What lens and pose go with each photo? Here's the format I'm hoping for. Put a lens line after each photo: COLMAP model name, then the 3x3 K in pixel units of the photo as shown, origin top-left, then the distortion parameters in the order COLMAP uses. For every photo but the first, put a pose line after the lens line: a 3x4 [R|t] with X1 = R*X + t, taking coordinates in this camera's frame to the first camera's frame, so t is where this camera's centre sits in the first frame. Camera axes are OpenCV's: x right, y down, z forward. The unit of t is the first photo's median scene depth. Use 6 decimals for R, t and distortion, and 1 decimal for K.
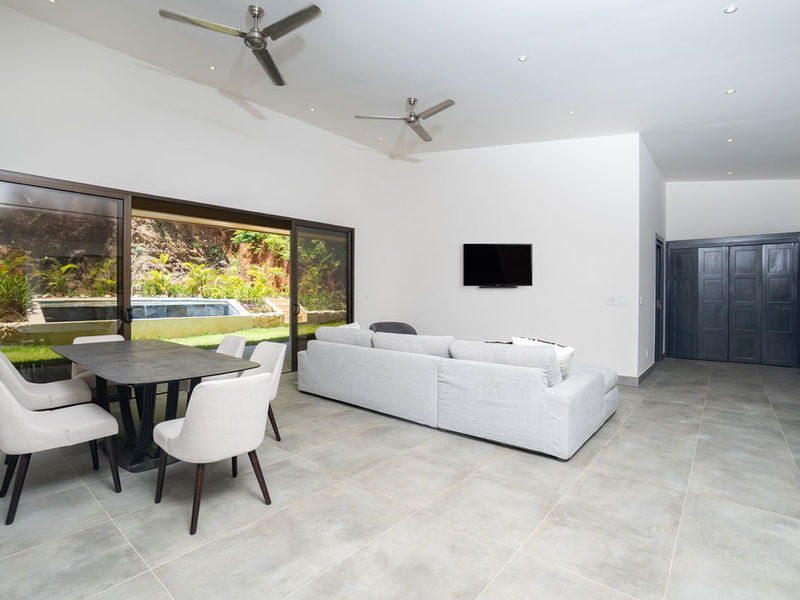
lens RADIAL K [[400.9, 0, 400.0], [0, 400.9, 300.0], [0, 0, 1]] dist [-0.061626, 0.021062]
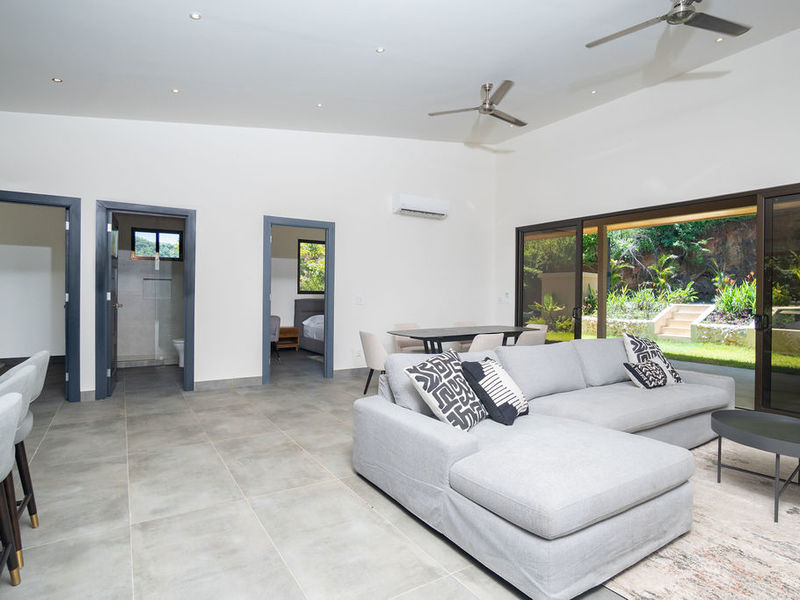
lens RADIAL K [[445.0, 0, 400.0], [0, 445.0, 300.0], [0, 0, 1]] dist [-0.031768, 0.002655]
pose [[-0.305907, 0.000437, -0.952061, 0.638302], [-0.030509, 0.999482, 0.010262, -0.005059], [0.951573, 0.032186, -0.305735, 0.646302]]
